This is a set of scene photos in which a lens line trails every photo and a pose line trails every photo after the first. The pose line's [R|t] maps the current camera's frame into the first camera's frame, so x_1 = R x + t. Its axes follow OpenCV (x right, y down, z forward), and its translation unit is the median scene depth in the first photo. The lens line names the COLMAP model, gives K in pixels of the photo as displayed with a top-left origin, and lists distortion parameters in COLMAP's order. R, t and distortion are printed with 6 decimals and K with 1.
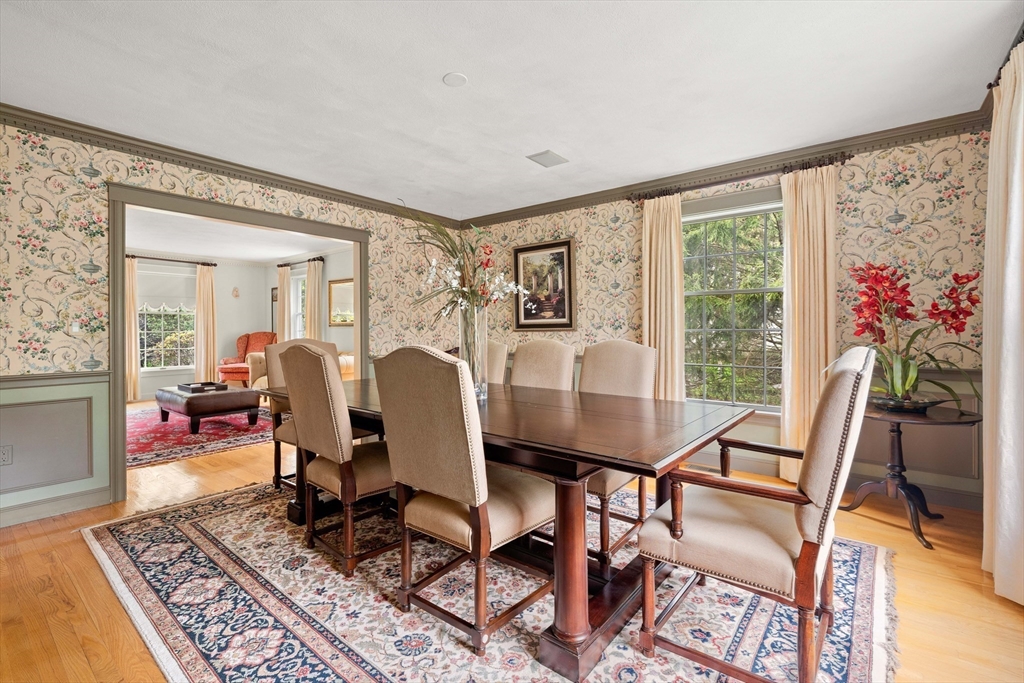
lens RADIAL K [[448.4, 0, 521.2], [0, 448.4, 337.7], [0, 0, 1]] dist [0.002499, -0.000100]
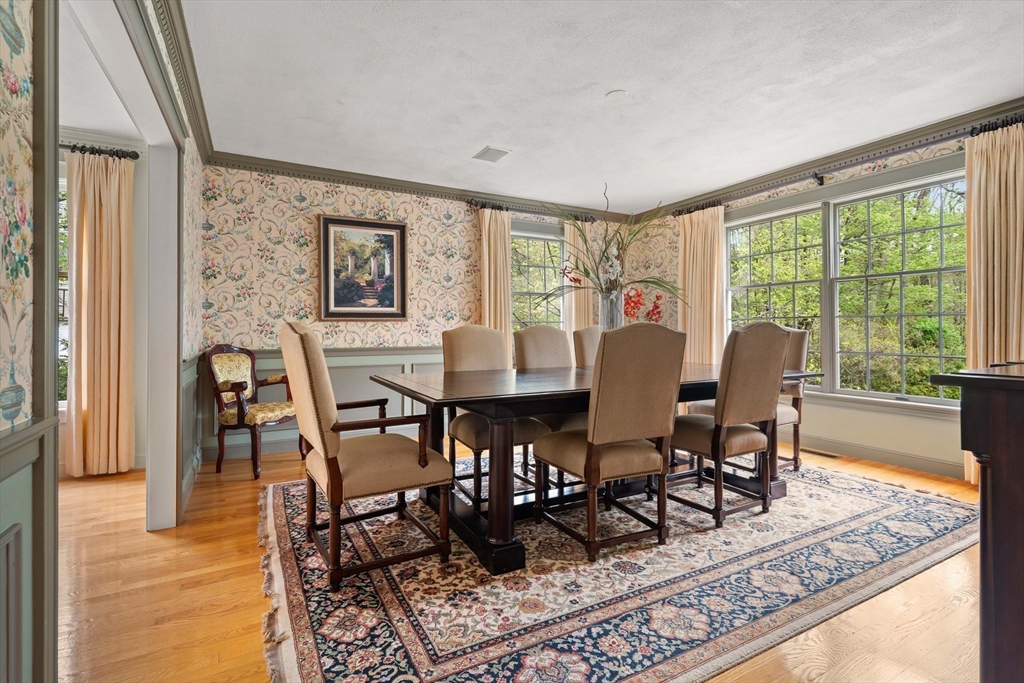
lens RADIAL K [[448.4, 0, 521.2], [0, 448.4, 337.7], [0, 0, 1]] dist [0.002499, -0.000100]
pose [[0.411382, -0.017948, 0.911287, -1.062555], [0.013434, 0.999817, 0.013627, 0.017644], [-0.911364, 0.006637, 0.411547, 0.620043]]
